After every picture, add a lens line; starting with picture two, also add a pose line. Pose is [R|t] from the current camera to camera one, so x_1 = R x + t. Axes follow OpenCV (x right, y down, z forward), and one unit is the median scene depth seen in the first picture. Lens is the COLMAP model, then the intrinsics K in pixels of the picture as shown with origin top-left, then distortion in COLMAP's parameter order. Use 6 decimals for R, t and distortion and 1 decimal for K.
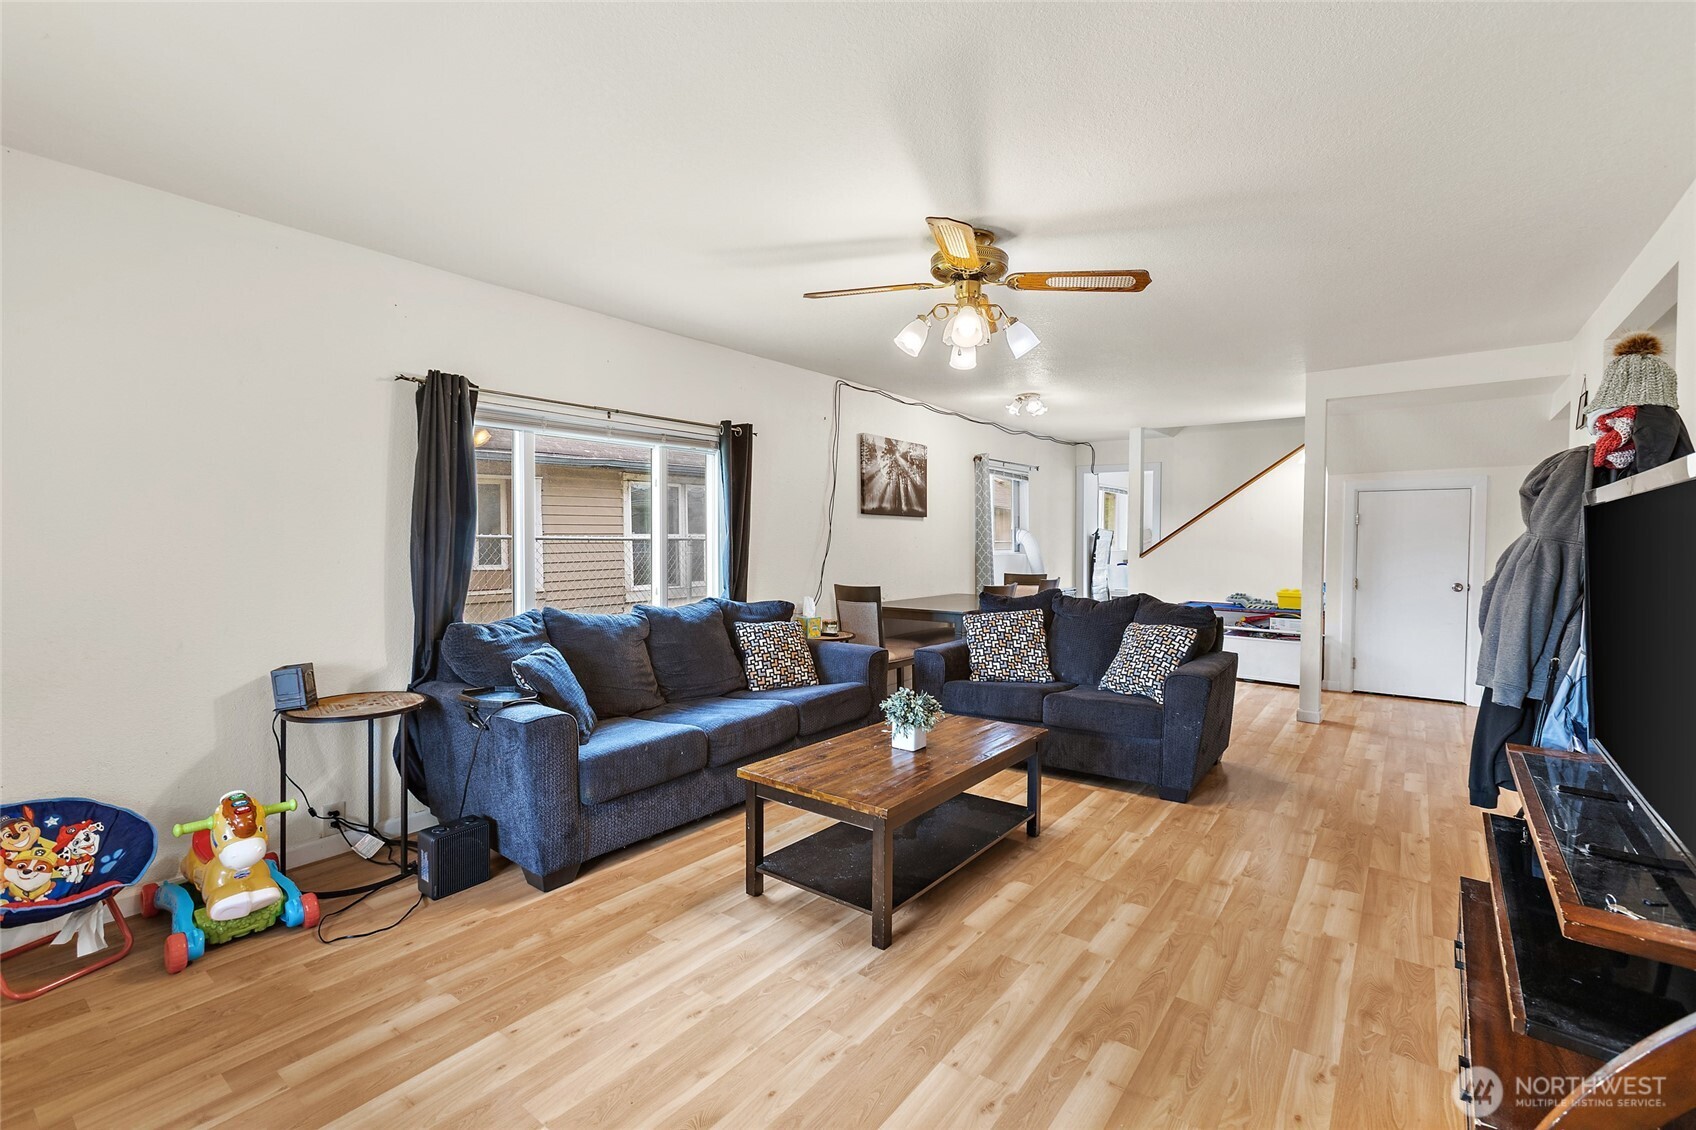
lens RADIAL K [[747.9, 0, 857.1], [0, 747.9, 562.2], [0, 0, 1]] dist [-0.007910, 0.003295]
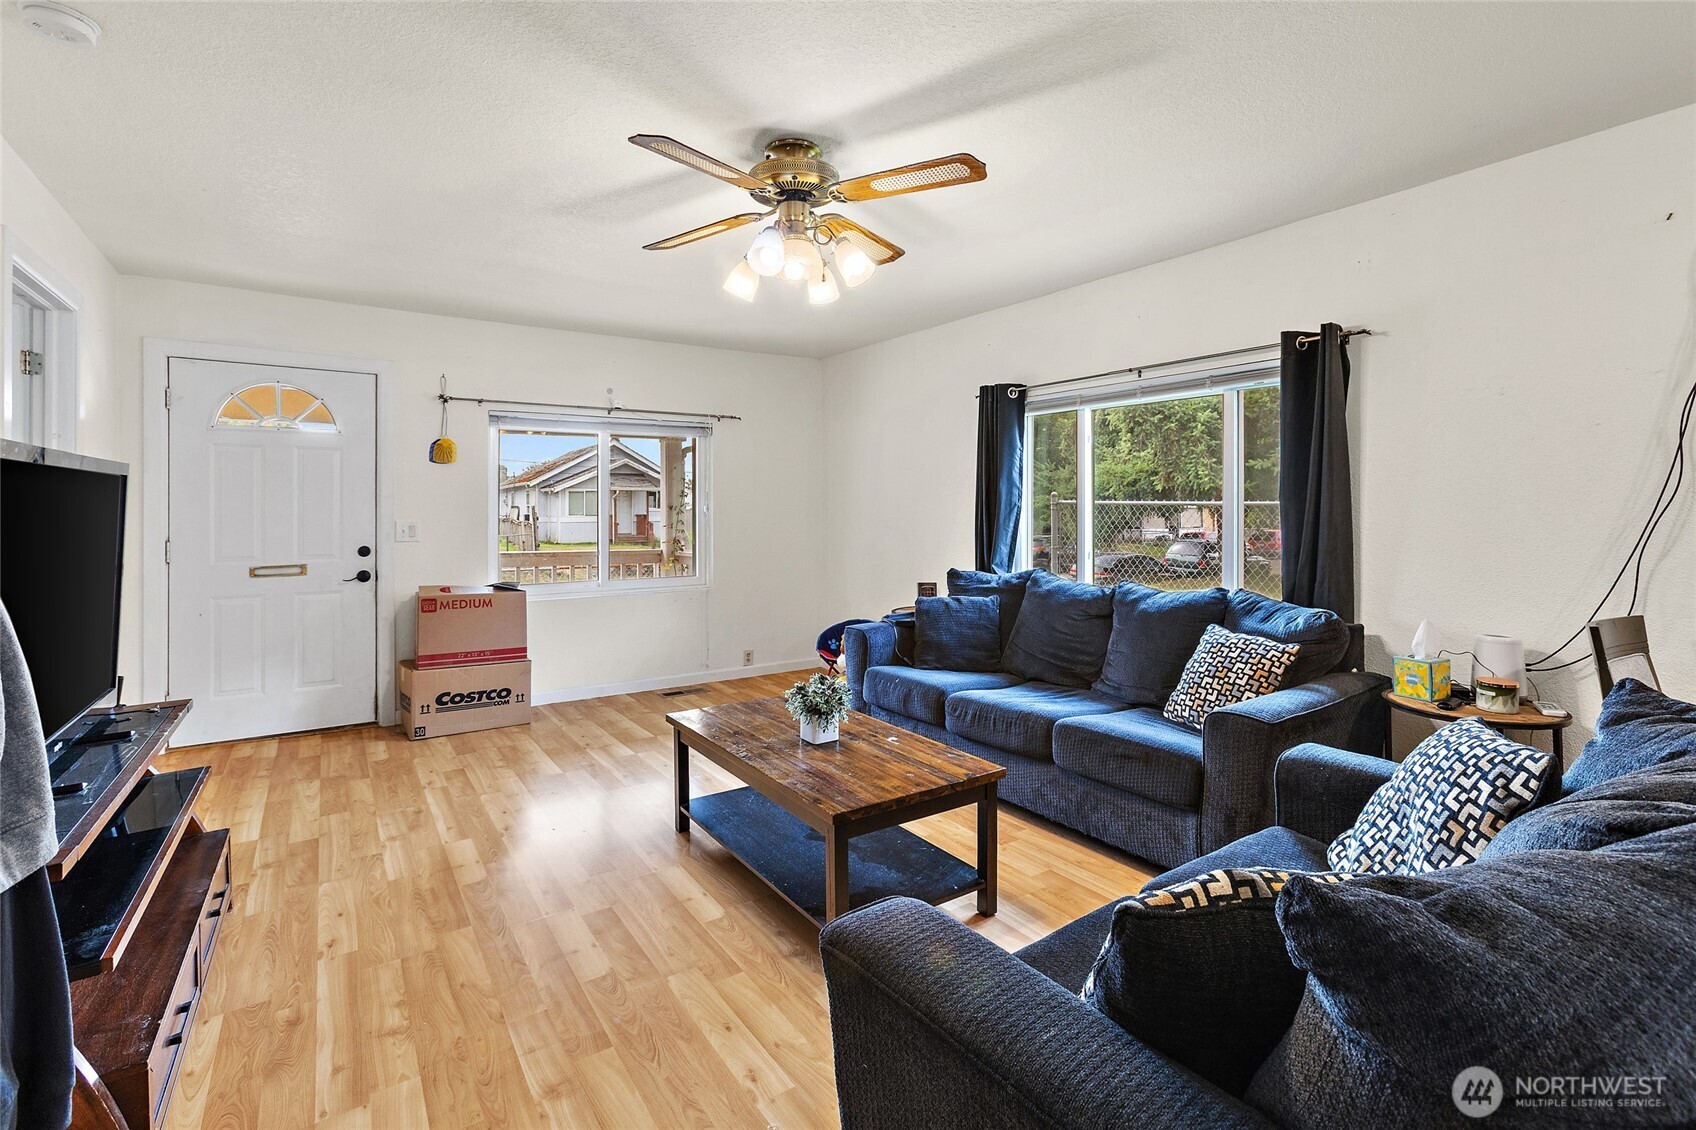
lens RADIAL K [[747.9, 0, 834.4], [0, 747.9, 511.9], [0, 0, 1]] dist [-0.007910, 0.003295]
pose [[-0.316313, 0.003070, -0.948650, 1.151675], [-0.030978, 0.999428, 0.013563, -0.048457], [0.948149, 0.033678, -0.316037, 1.629268]]
